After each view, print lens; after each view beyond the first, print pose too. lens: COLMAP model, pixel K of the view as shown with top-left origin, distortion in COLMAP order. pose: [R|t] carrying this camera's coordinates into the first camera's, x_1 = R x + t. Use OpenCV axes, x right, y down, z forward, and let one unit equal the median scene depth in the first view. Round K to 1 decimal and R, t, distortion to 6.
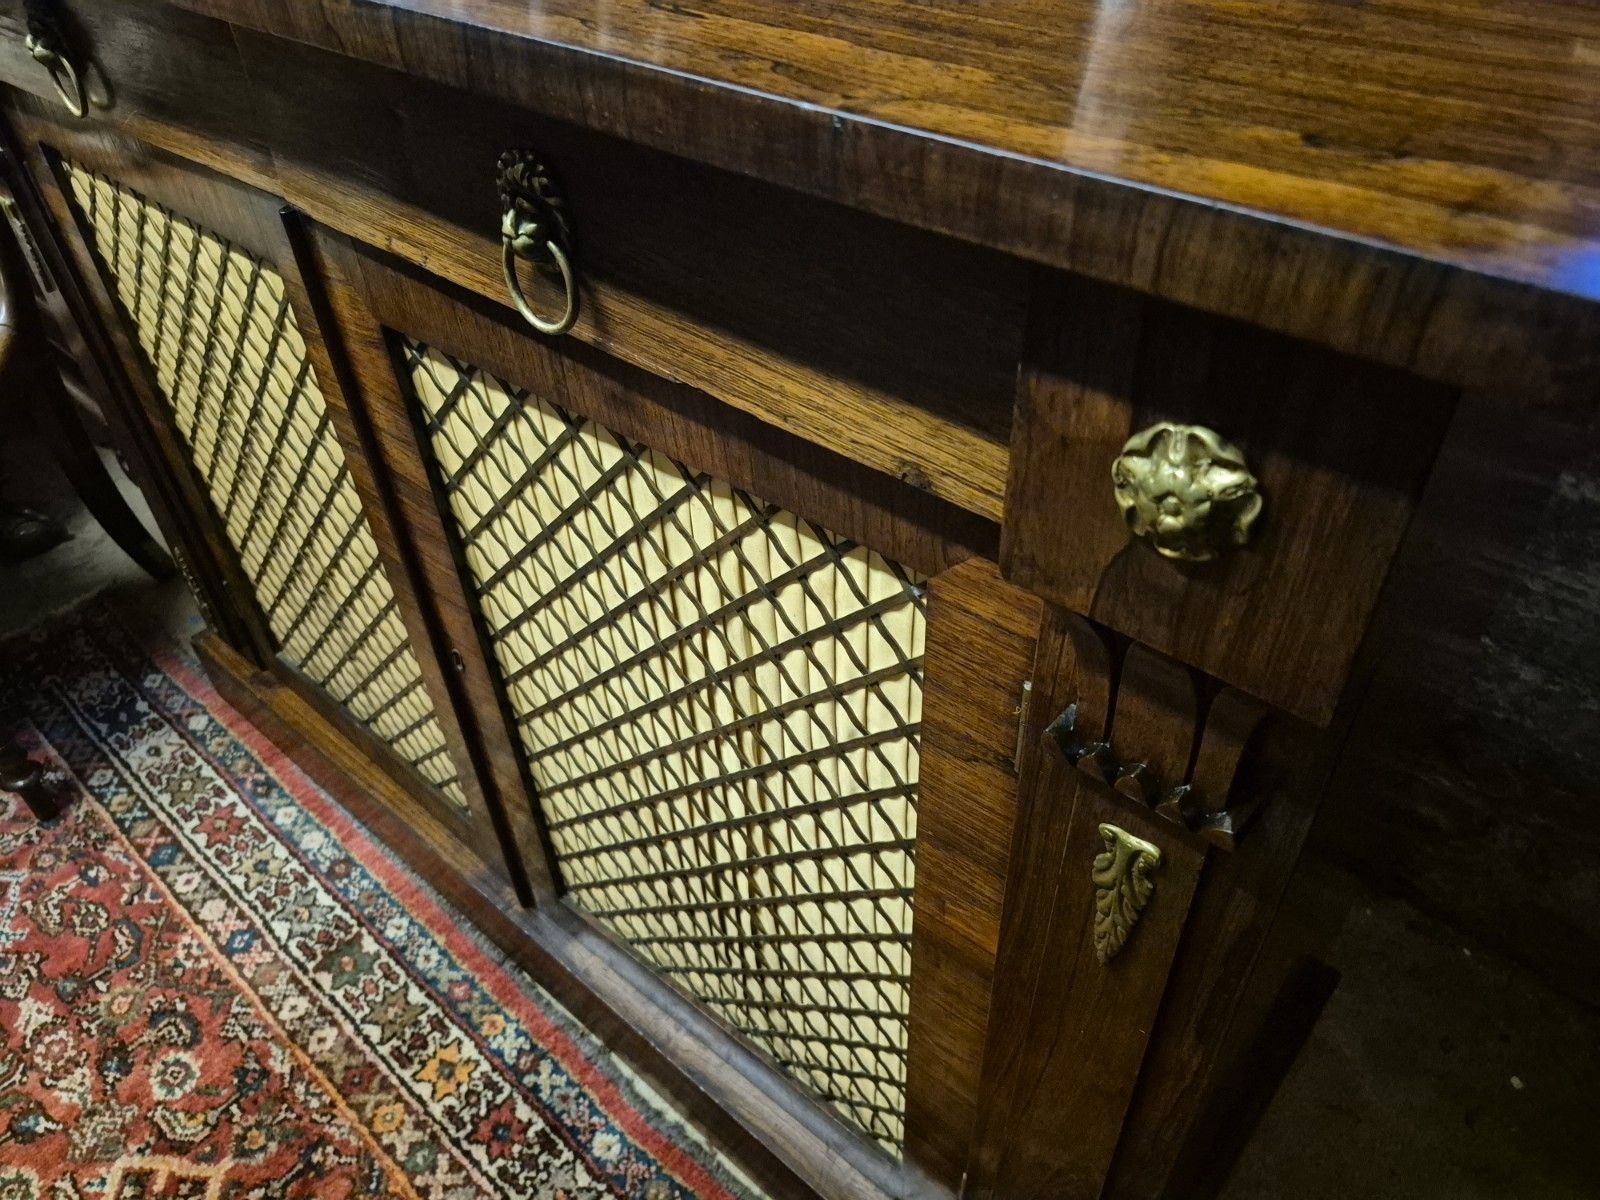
lens RADIAL K [[1121.6, 0, 801.2], [0, 1121.6, 612.0], [0, 0, 1]] dist [0.052672, -0.068526]
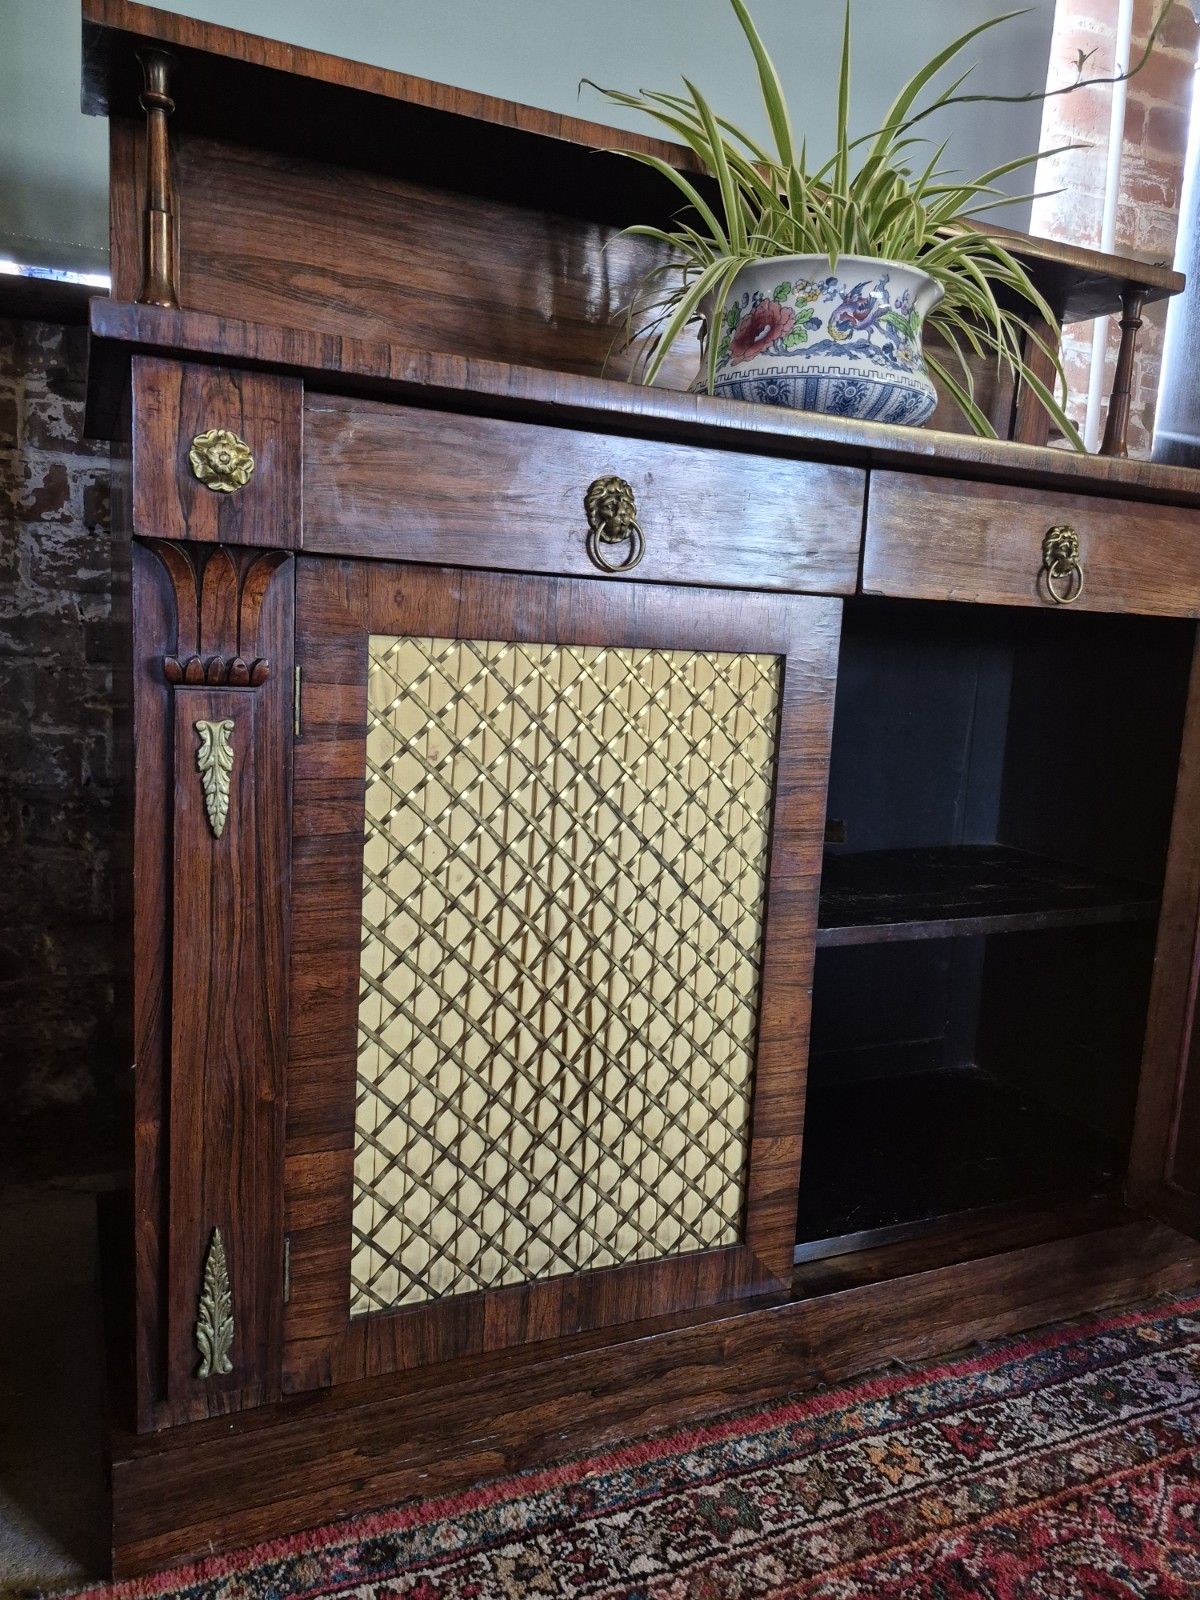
lens RADIAL K [[1121.6, 0, 585.6], [0, 1121.6, 798.6], [0, 0, 1]] dist [0.052672, -0.068526]
pose [[0.414985, -0.074928, 0.906738, -1.183740], [0.550656, 0.814030, -0.184750, -0.019588], [-0.724269, 0.575969, 0.379070, 0.471730]]
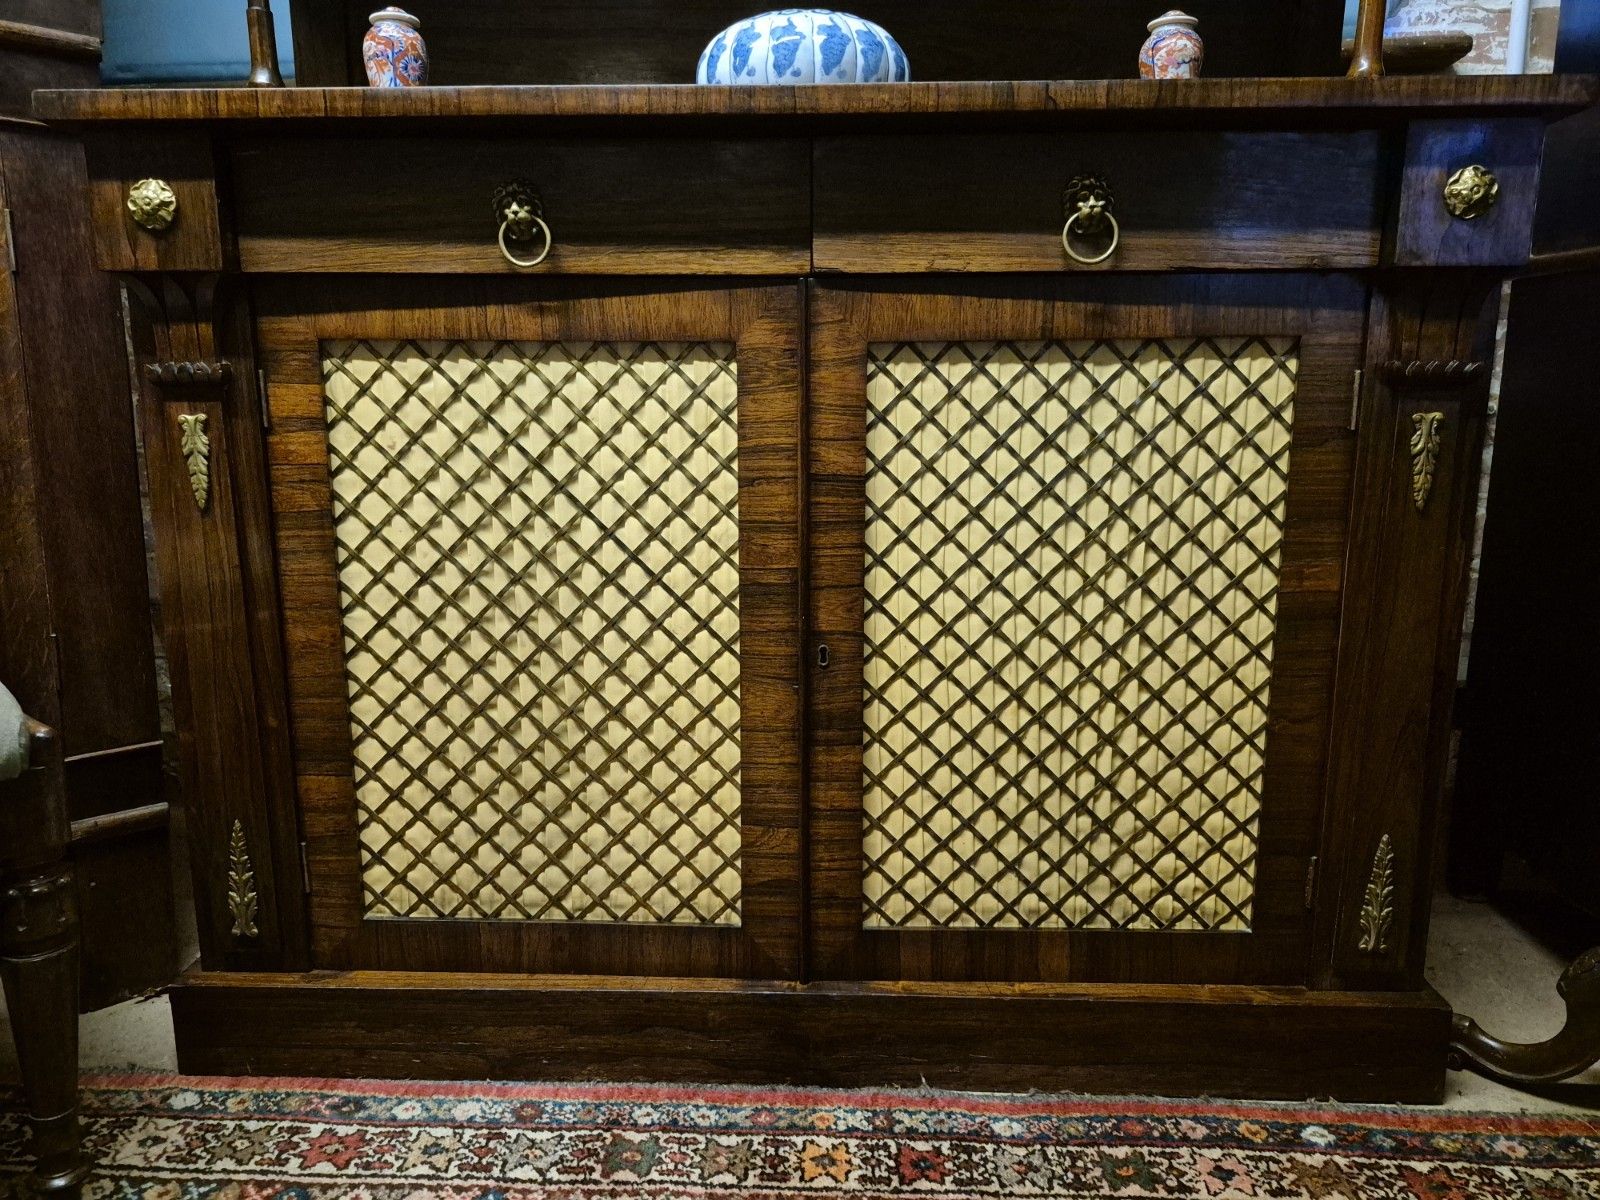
lens RADIAL K [[1121.6, 0, 793.6], [0, 1121.6, 608.2], [0, 0, 1]] dist [0.052672, -0.068526]
pose [[0.775471, -0.093923, 0.624358, -0.832468], [0.397333, 0.841106, -0.366970, 0.332405], [-0.490684, 0.532653, 0.689573, 0.105323]]
